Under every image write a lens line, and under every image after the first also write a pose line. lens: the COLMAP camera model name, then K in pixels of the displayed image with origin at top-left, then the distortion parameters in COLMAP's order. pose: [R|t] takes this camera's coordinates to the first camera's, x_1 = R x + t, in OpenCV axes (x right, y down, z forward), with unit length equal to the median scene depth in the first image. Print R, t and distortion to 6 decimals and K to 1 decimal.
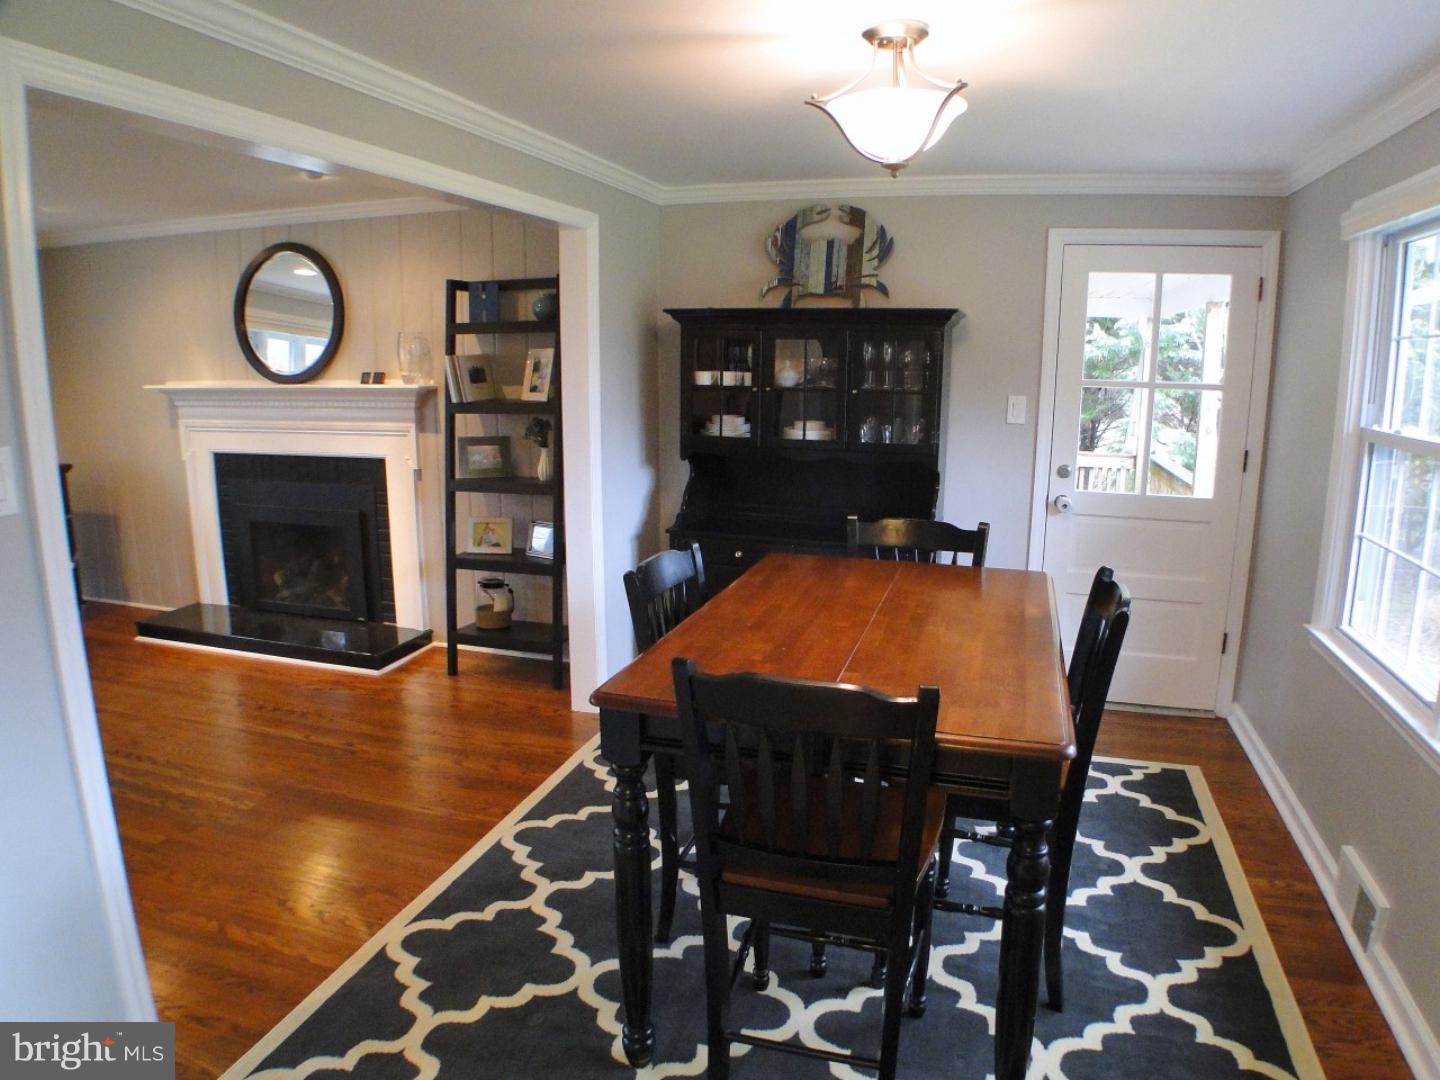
lens RADIAL K [[939.3, 0, 723.0], [0, 939.3, 545.1], [0, 0, 1]] dist [-0.123971, 0.013362]
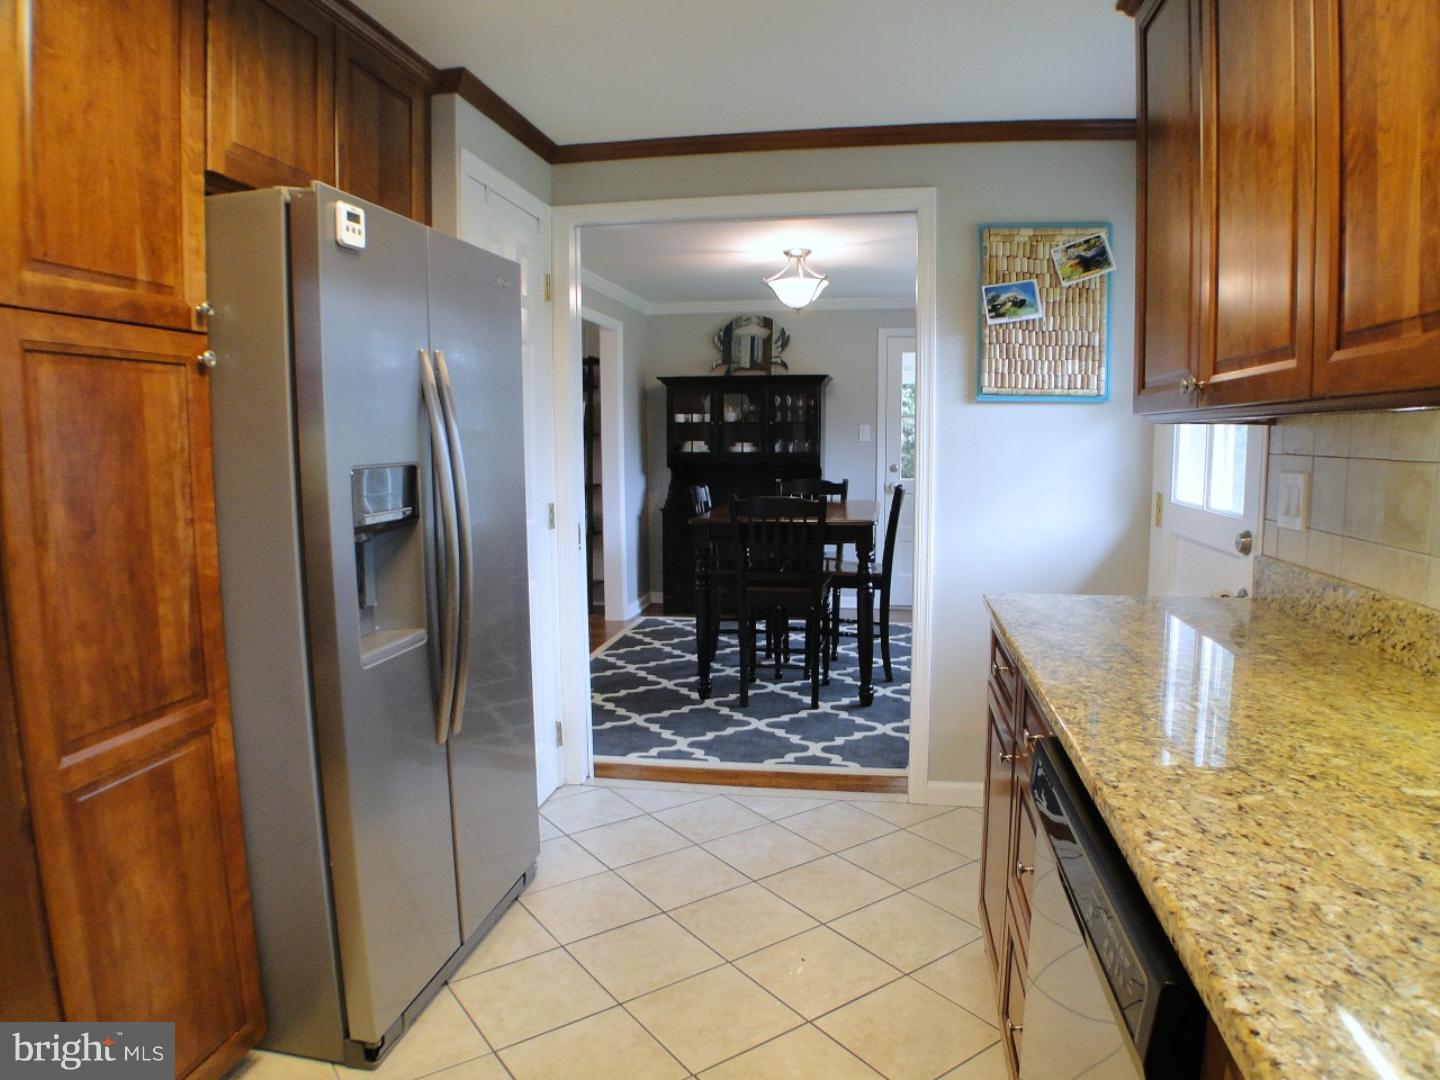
lens RADIAL K [[939.3, 0, 717.0], [0, 939.3, 549.8], [0, 0, 1]] dist [-0.123971, 0.013362]
pose [[0.992650, -0.027210, 0.117922, -0.162301], [0.036893, 0.996053, -0.080725, 0.196868], [-0.115260, 0.084482, 0.989736, -0.656185]]
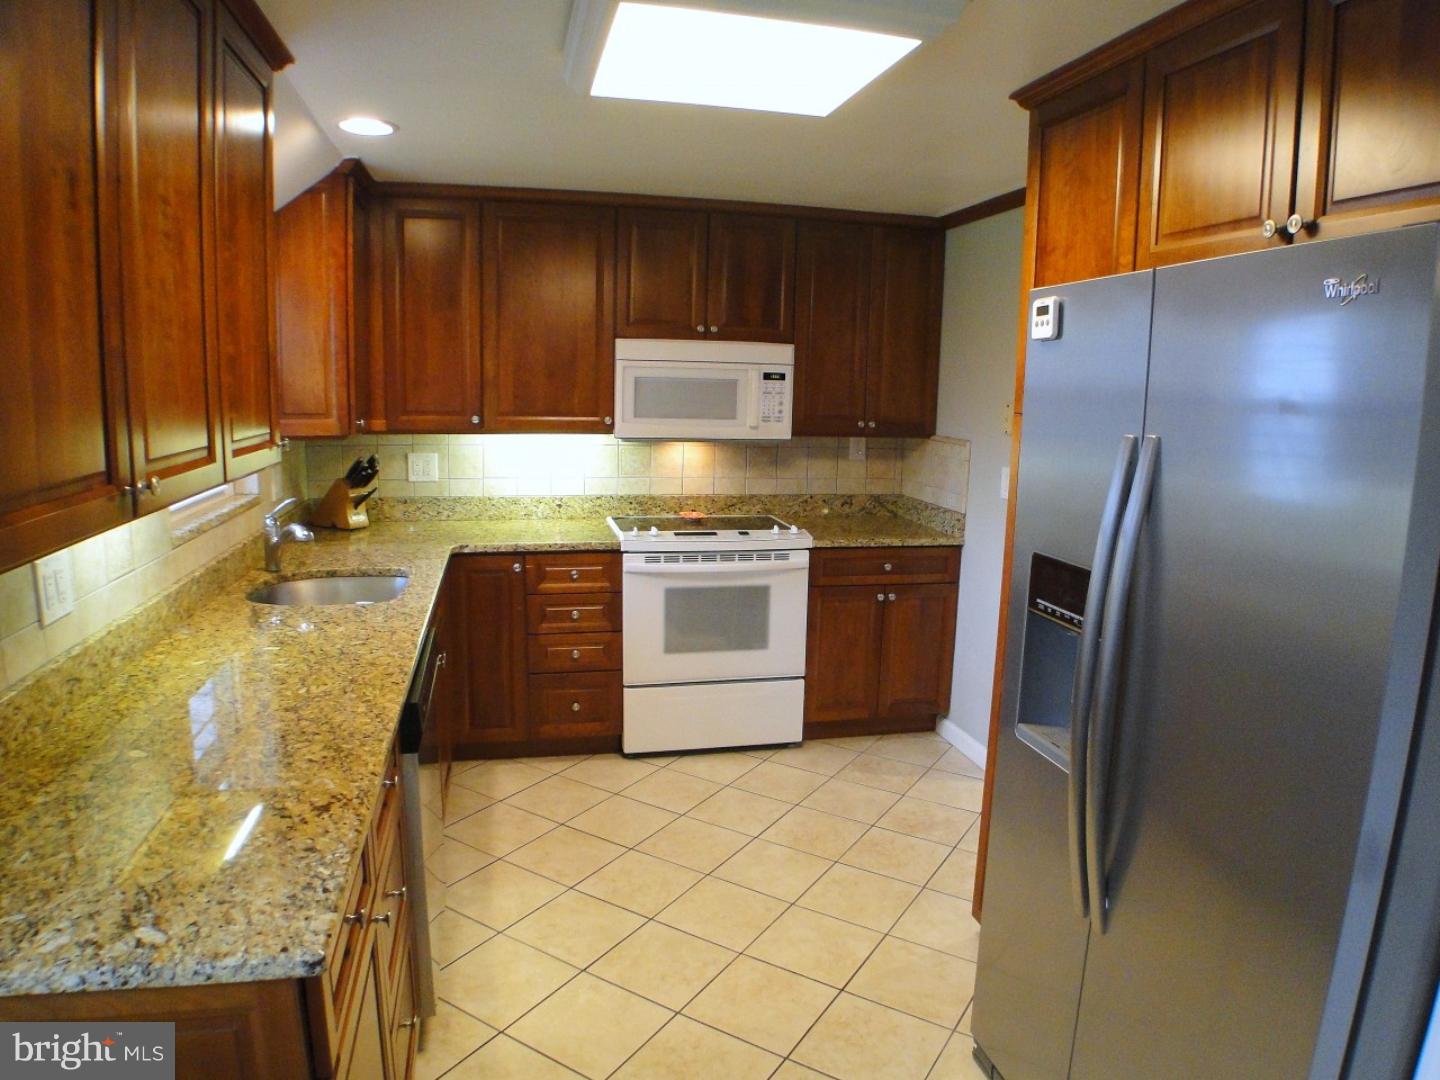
lens RADIAL K [[939.3, 0, 719.5], [0, 939.3, 541.5], [0, 0, 1]] dist [-0.123971, 0.013362]
pose [[-0.872254, 0.060542, -0.485292, 0.669237], [-0.125884, 0.931077, 0.342417, -0.584256], [0.472574, 0.359765, -0.804514, 1.946879]]
